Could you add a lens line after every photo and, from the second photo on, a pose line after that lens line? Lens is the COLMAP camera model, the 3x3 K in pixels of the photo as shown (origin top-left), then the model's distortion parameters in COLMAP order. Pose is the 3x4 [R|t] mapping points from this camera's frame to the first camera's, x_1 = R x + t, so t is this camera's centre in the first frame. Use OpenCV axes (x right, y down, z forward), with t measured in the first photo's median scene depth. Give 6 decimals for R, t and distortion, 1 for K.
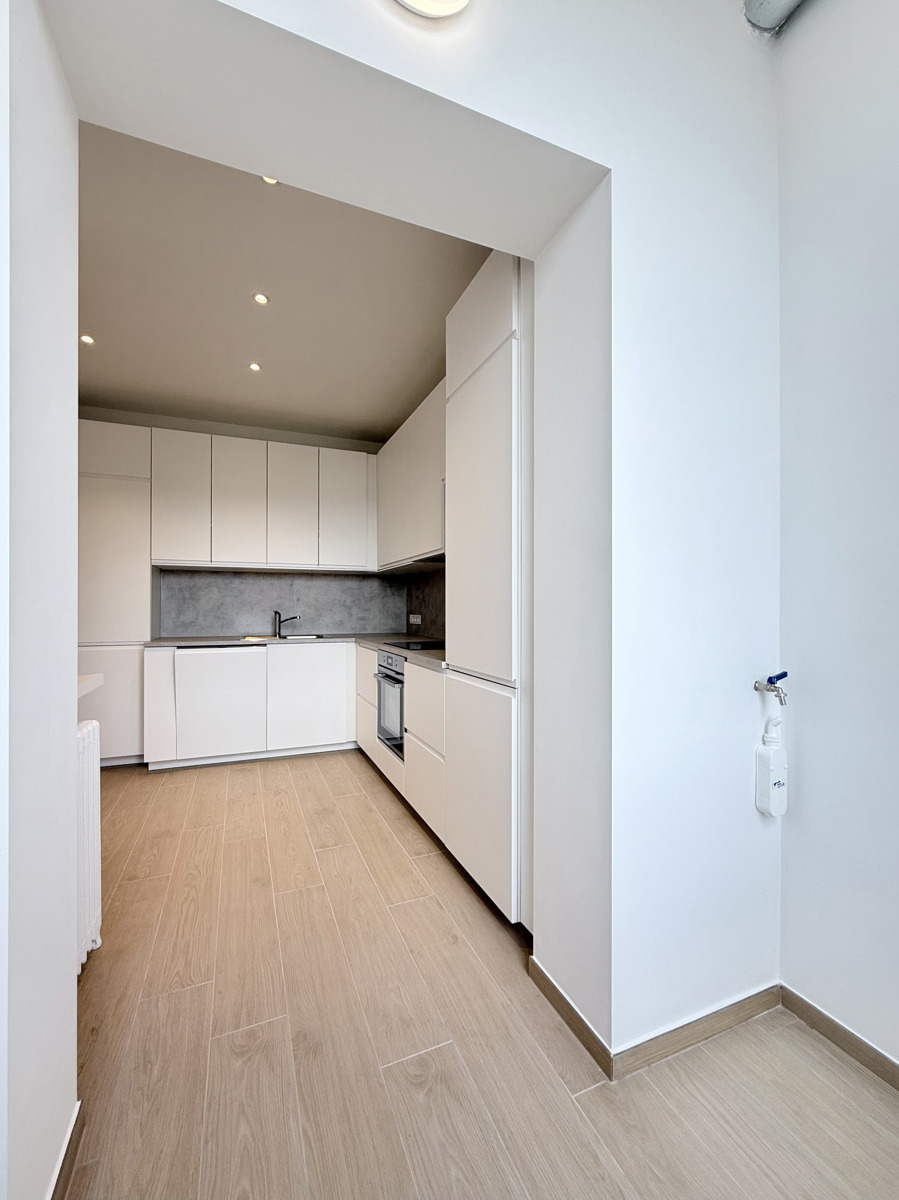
lens RADIAL K [[485.7, 0, 440.2], [0, 485.7, 603.9], [0, 0, 1]] dist [0.004894, -0.001756]
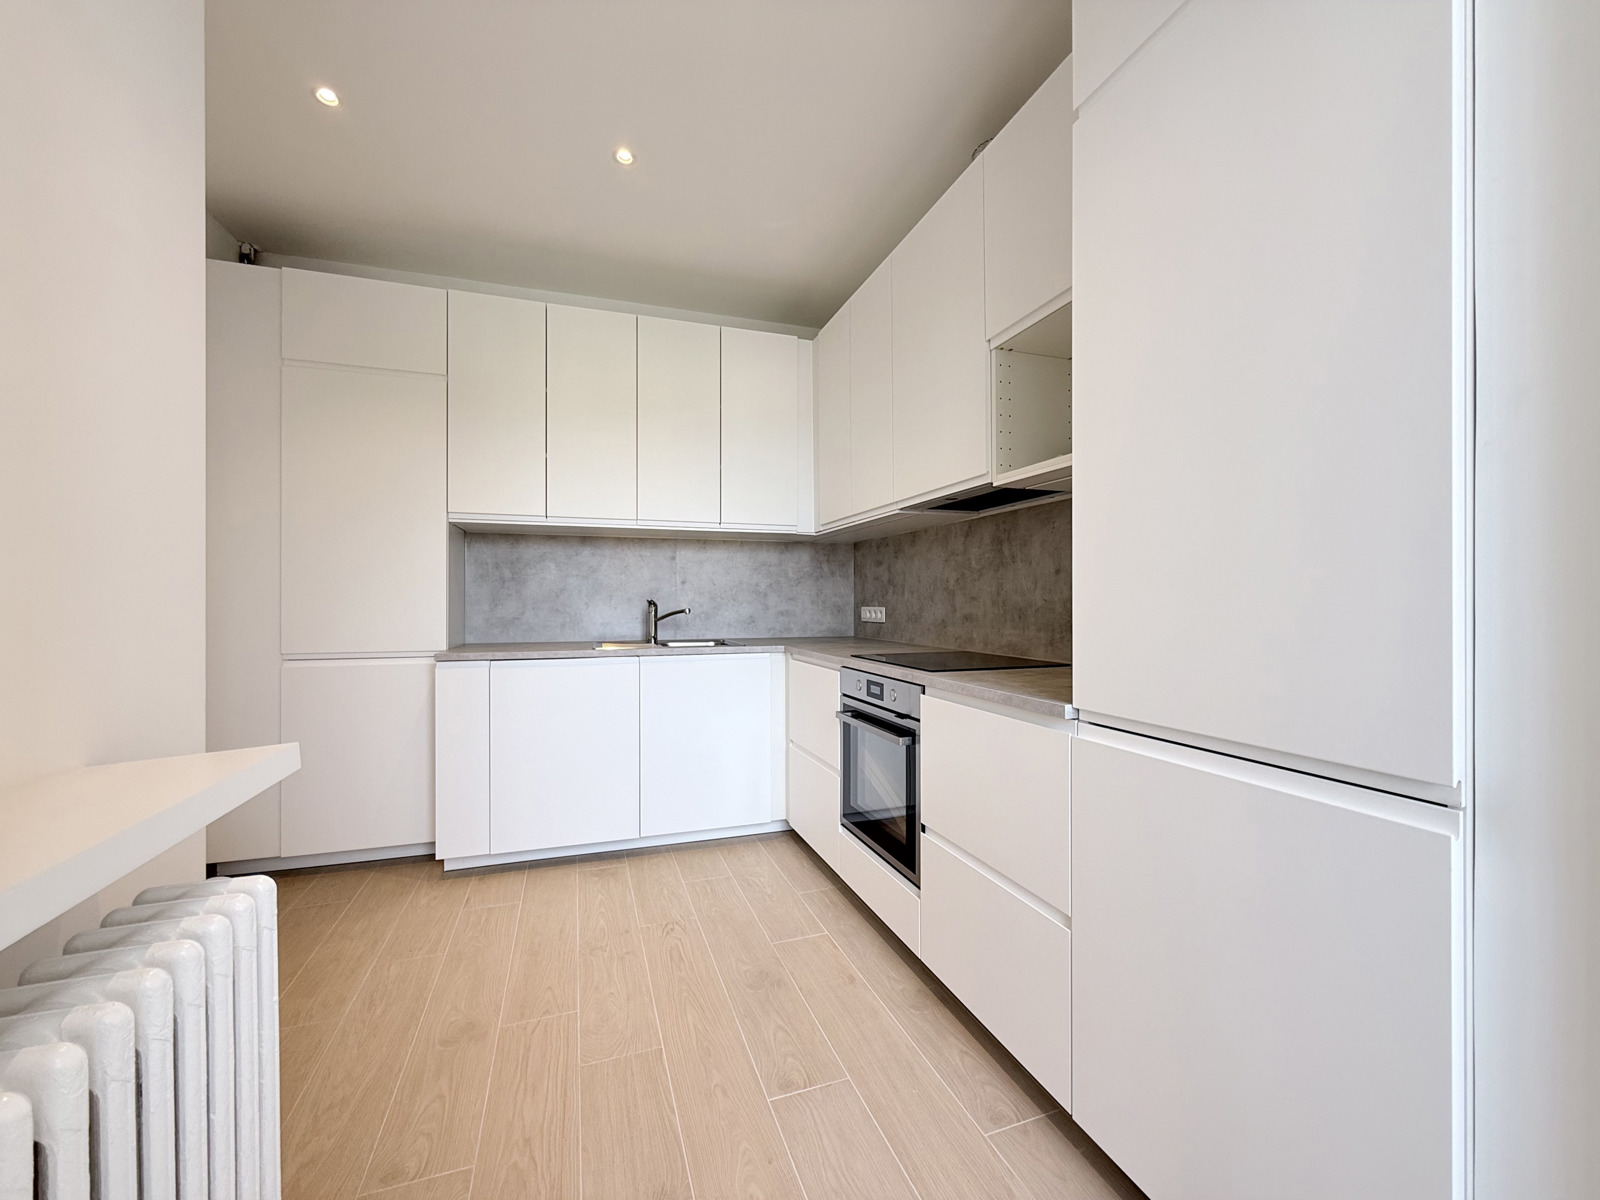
lens RADIAL K [[647.6, 0, 798.8], [0, 647.6, 598.3], [0, 0, 1]] dist [0.004894, -0.001756]
pose [[0.998291, -0.001875, -0.058414, -0.124796], [0.002009, 0.999995, 0.002233, 0.012853], [0.058410, -0.002347, 0.998290, 0.242218]]
